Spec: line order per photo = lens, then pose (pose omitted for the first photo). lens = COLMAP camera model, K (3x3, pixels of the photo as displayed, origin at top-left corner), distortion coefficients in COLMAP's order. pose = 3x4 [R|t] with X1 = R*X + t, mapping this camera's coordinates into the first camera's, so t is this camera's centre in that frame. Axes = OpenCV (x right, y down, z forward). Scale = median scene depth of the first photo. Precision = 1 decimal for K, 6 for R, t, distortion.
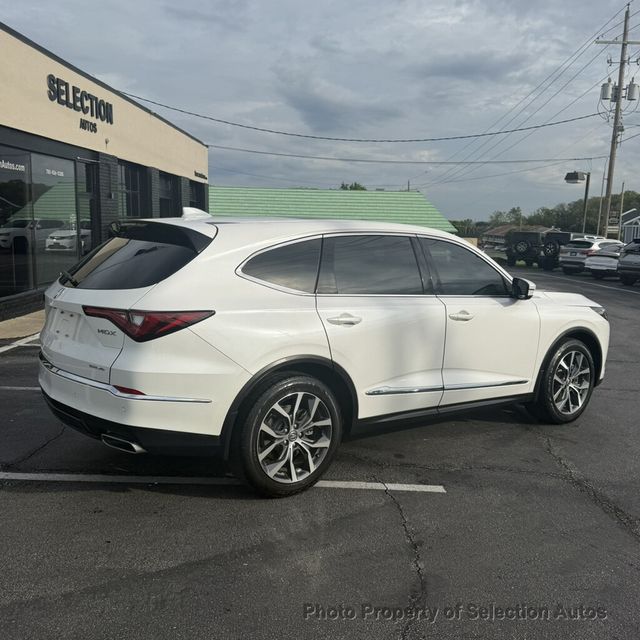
lens RADIAL K [[730.1, 0, 320.0], [0, 730.1, 320.0], [0, 0, 1]] dist [0.271441, -0.725238]
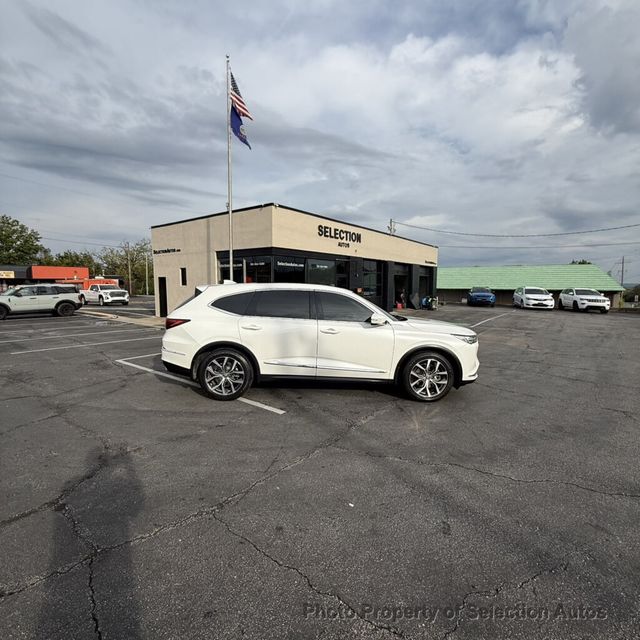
lens RADIAL K [[374.7, 0, 317.2], [0, 374.7, 320.2], [0, 0, 1]] dist [-0.001751, -0.000822]
pose [[0.767614, 0.042235, -0.639520, 0.388030], [-0.071485, 0.997242, -0.019945, -0.006287], [0.636914, 0.061026, 0.768516, 0.106889]]
